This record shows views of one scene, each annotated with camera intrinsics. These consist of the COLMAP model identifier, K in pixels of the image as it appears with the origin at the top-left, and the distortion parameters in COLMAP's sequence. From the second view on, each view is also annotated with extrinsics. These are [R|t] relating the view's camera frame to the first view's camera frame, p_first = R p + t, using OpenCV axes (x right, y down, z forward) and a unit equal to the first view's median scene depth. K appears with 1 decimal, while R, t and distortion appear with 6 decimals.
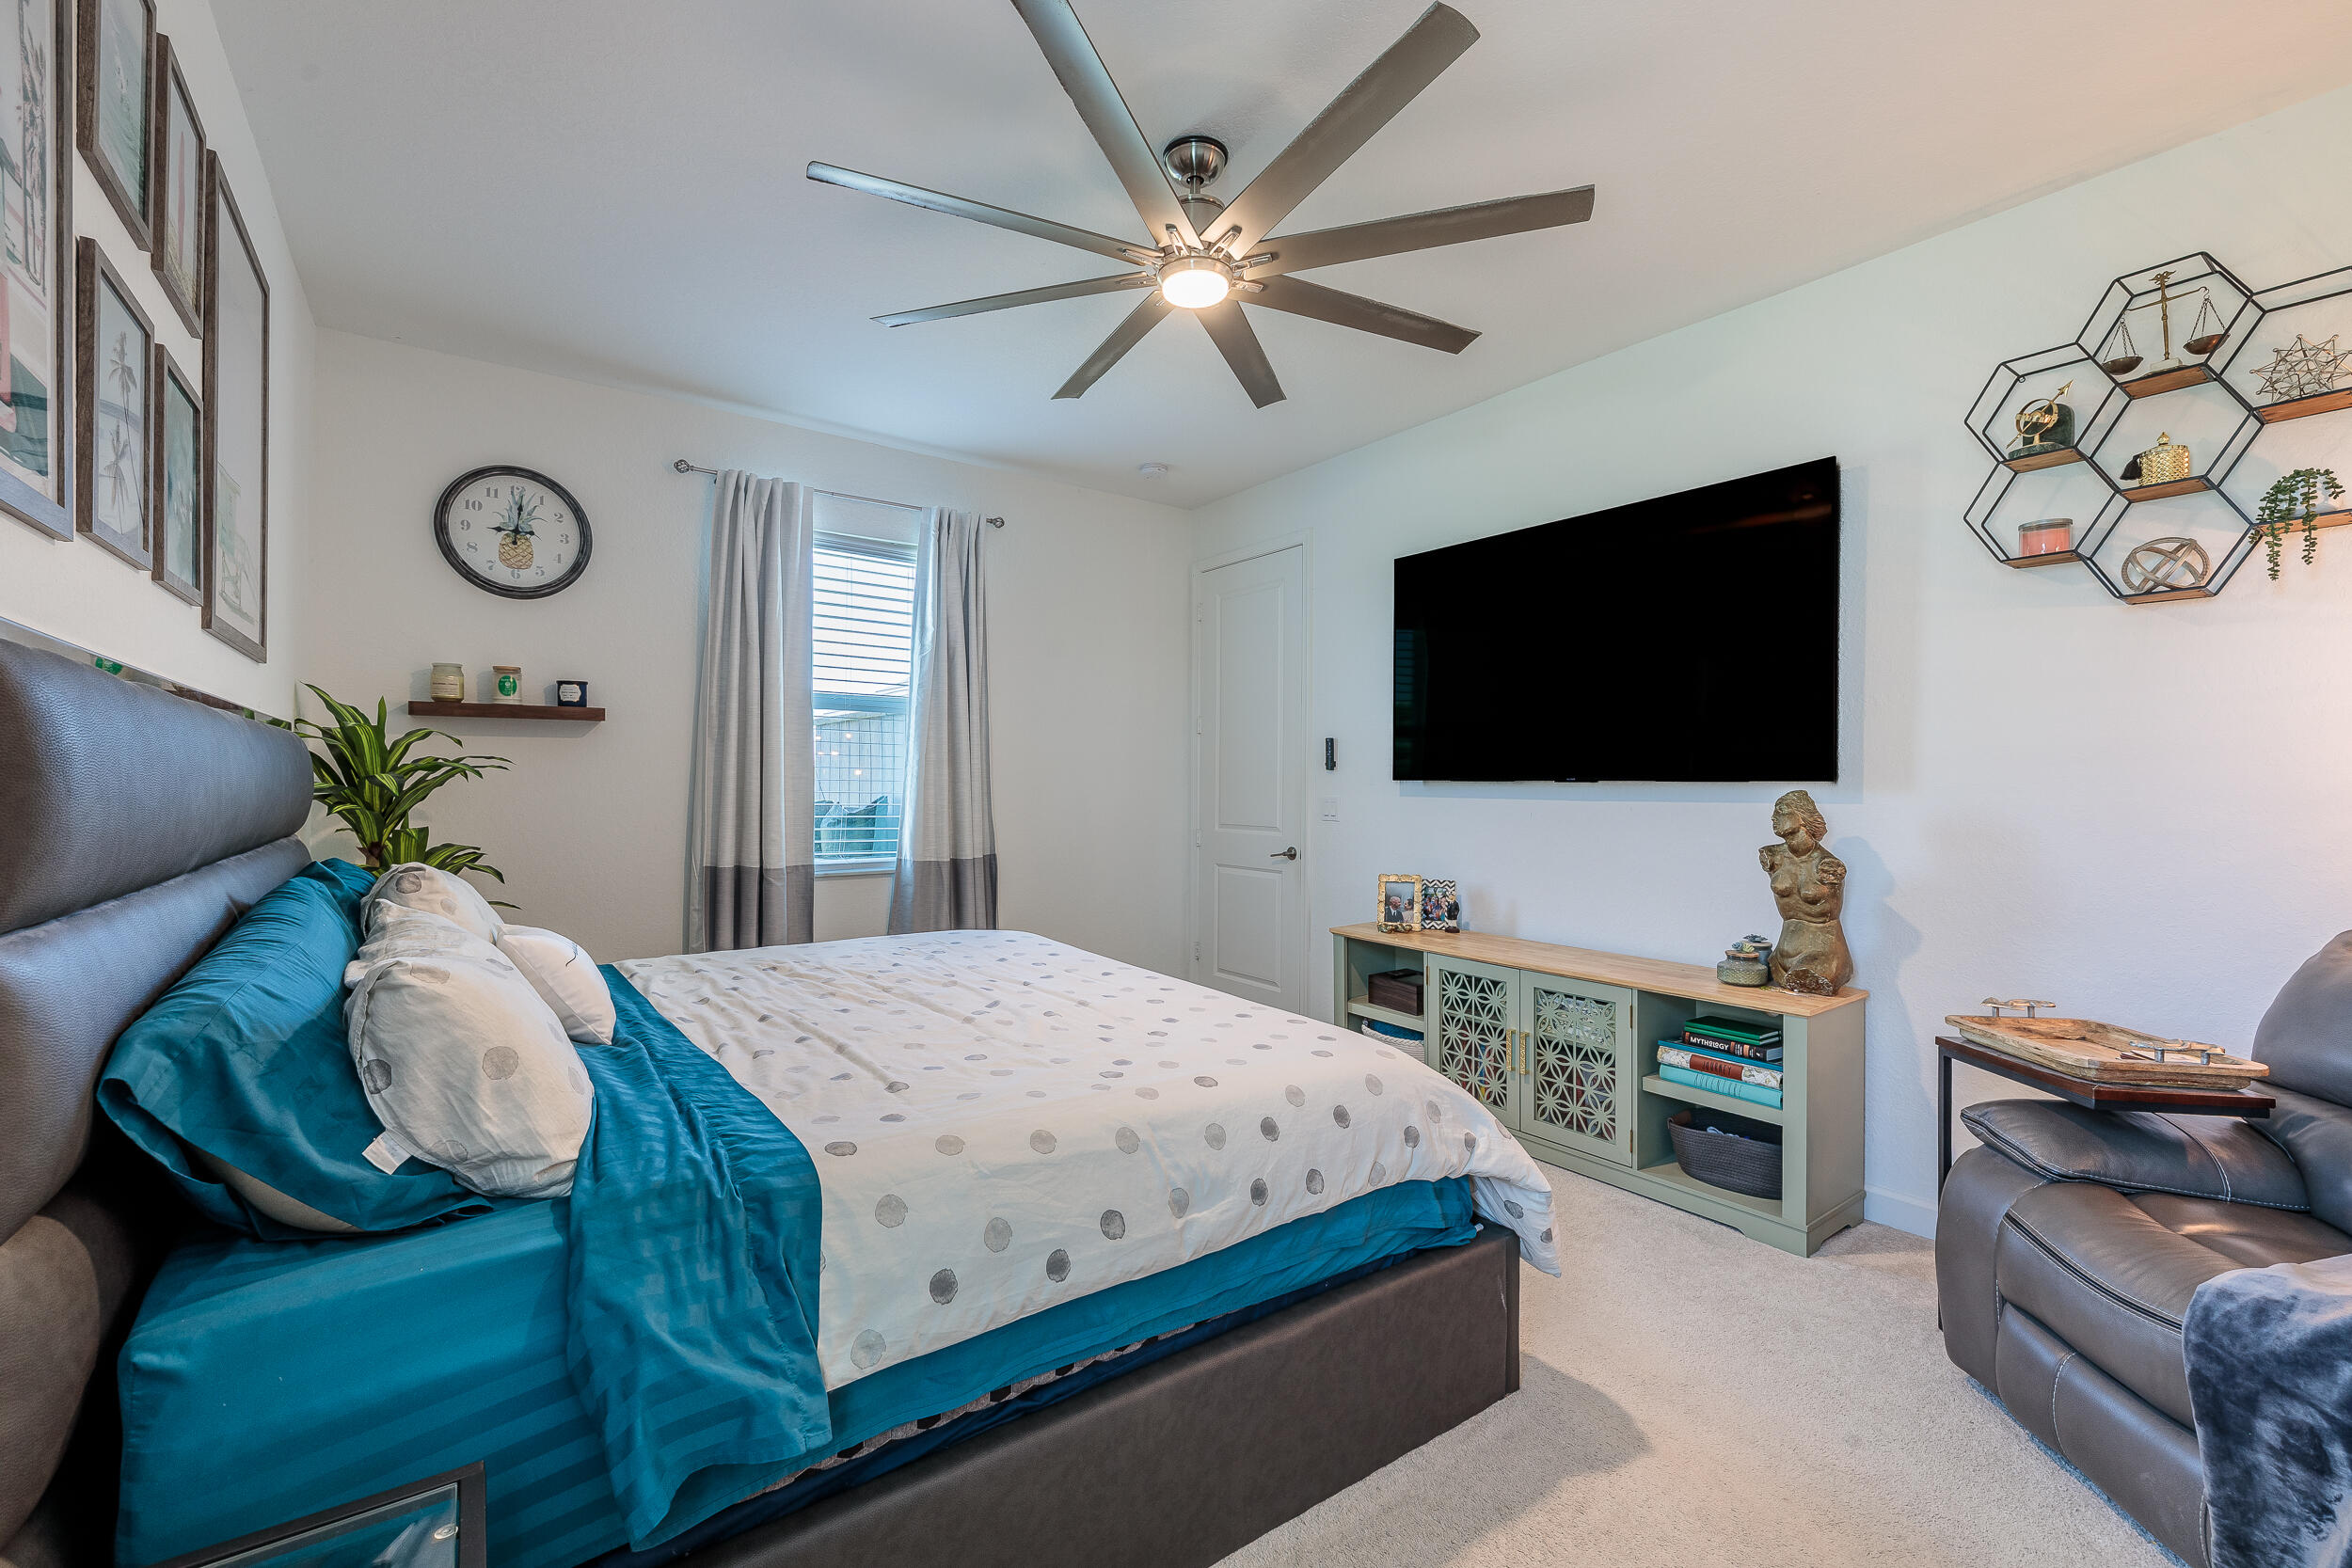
lens RADIAL K [[990.8, 0, 1190.5], [0, 990.8, 775.5], [0, 0, 1]] dist [-0.000914, -0.000168]
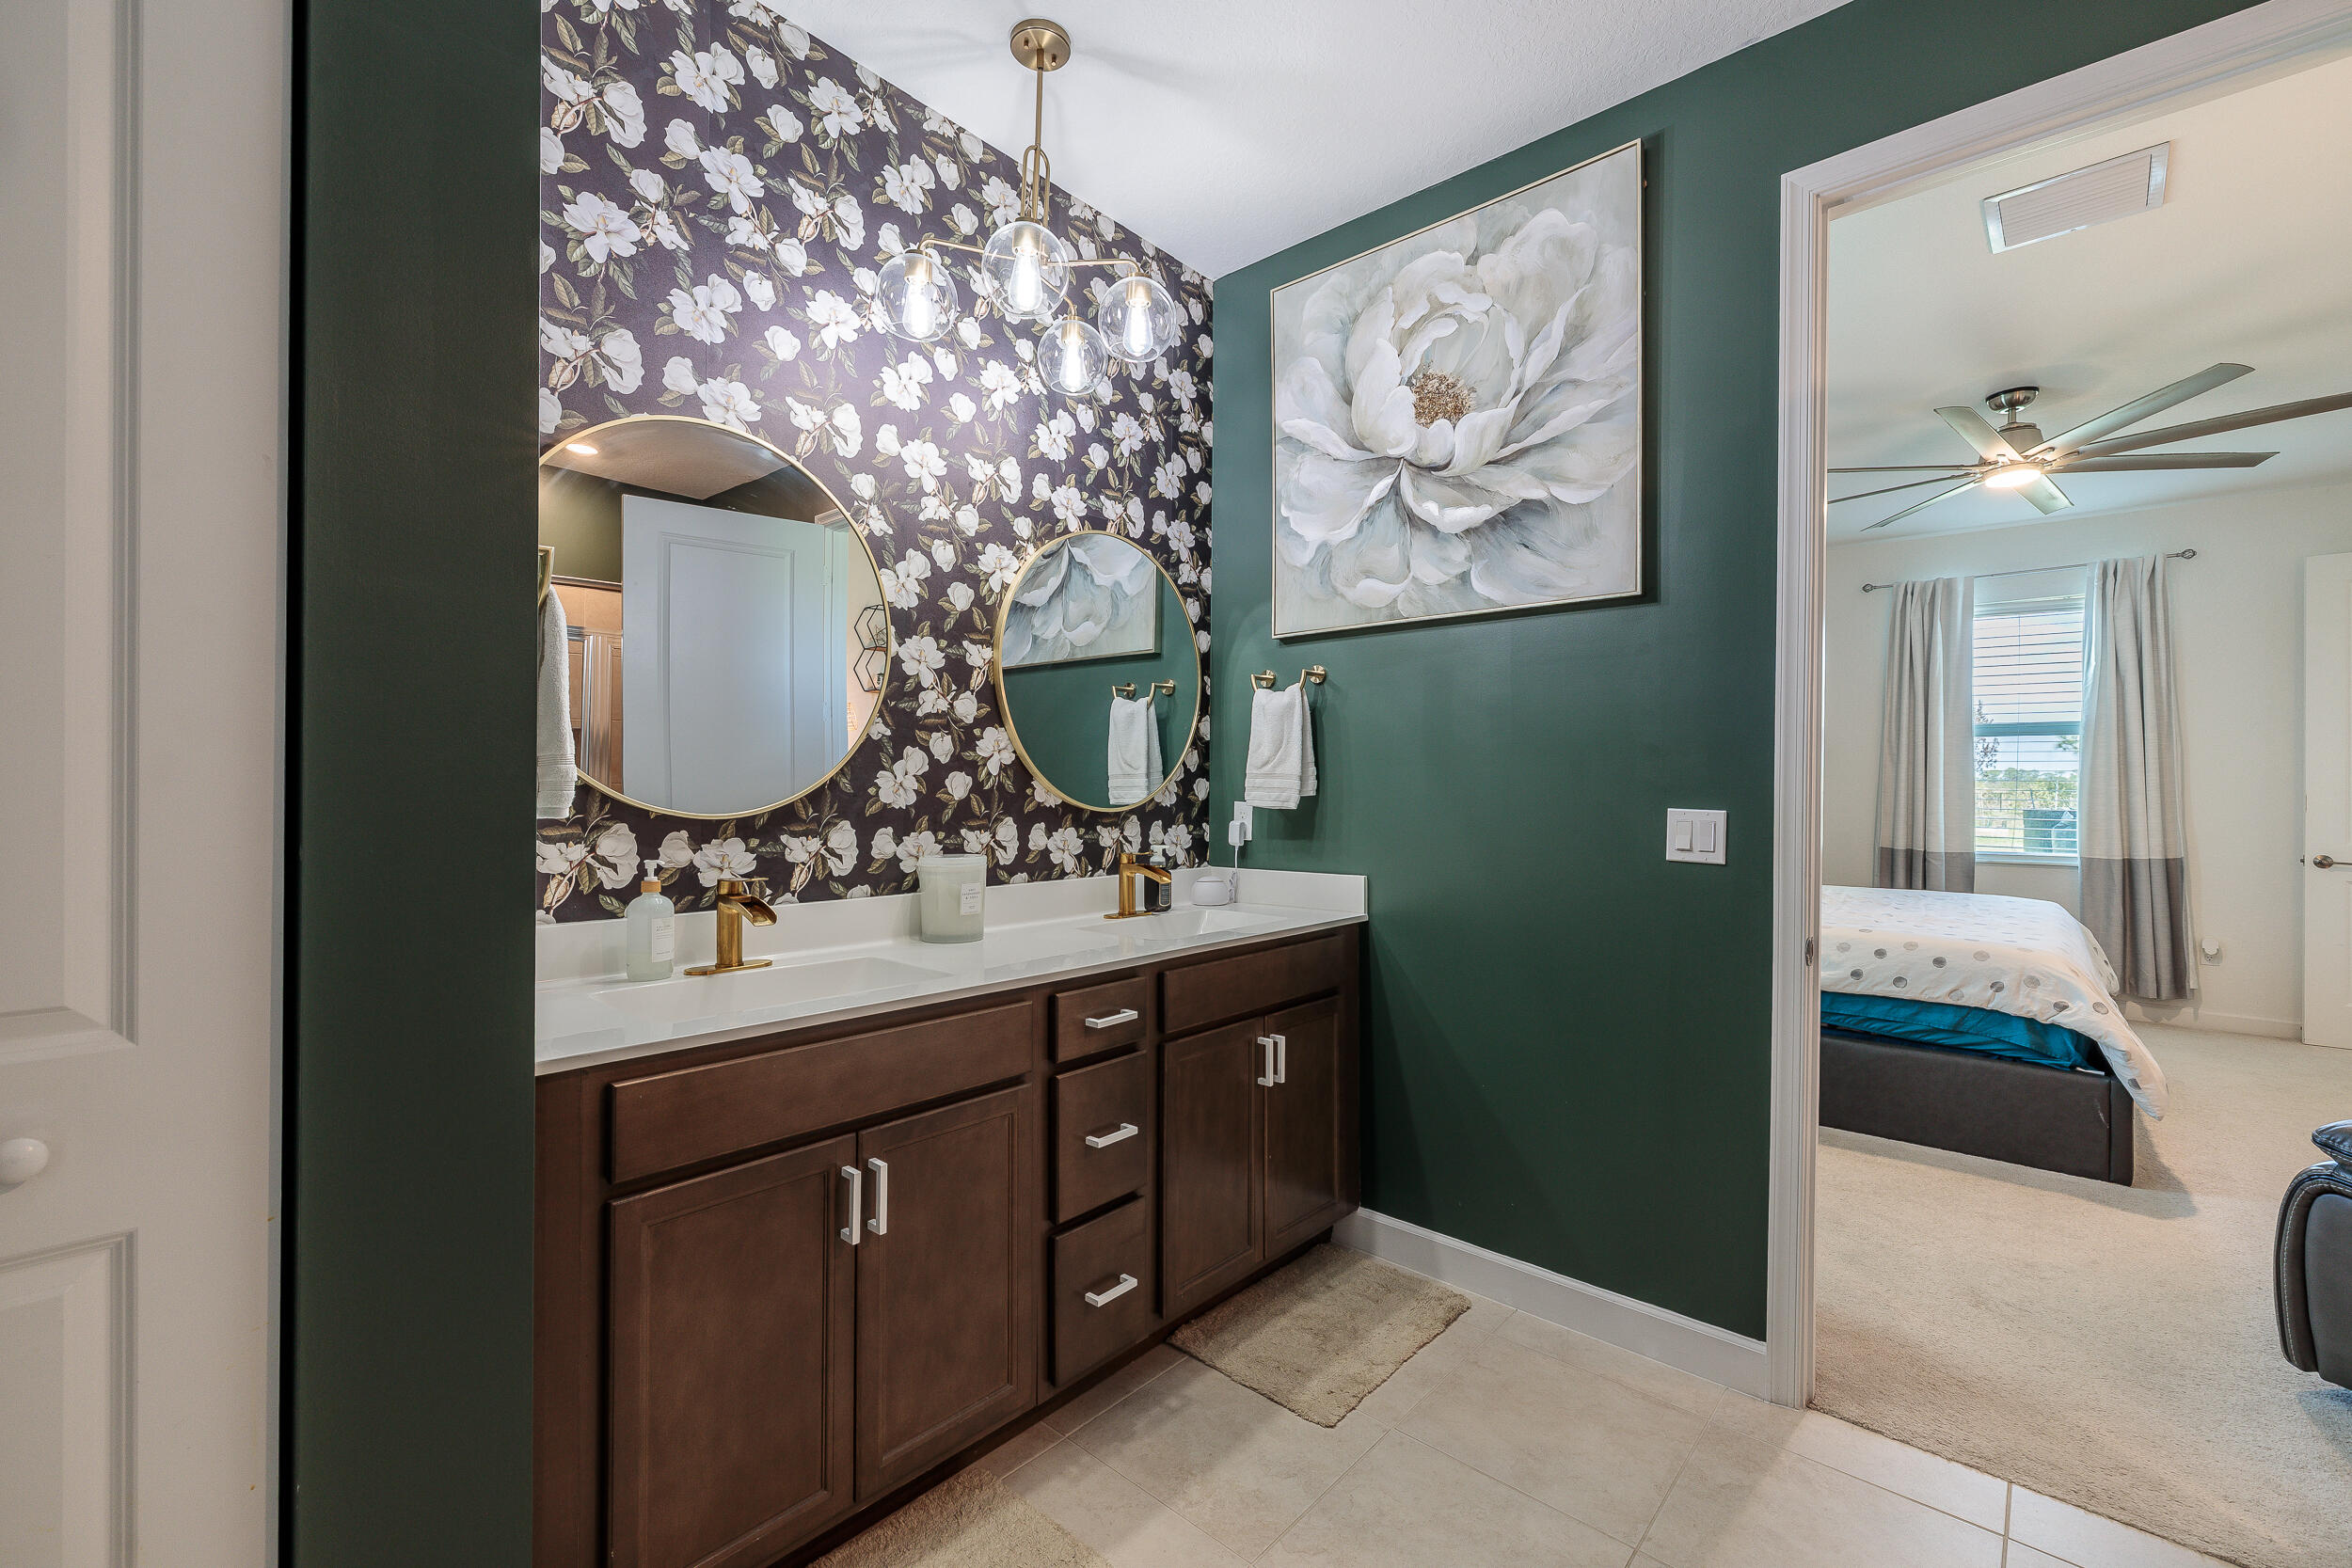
lens RADIAL K [[990.8, 0, 1190.5], [0, 990.8, 775.5], [0, 0, 1]] dist [-0.000914, -0.000168]
pose [[0.220440, -0.010966, -0.975339, 0.719240], [0.000076, 0.999937, -0.011226, 0.000126], [0.975401, 0.002400, 0.220427, -0.357379]]
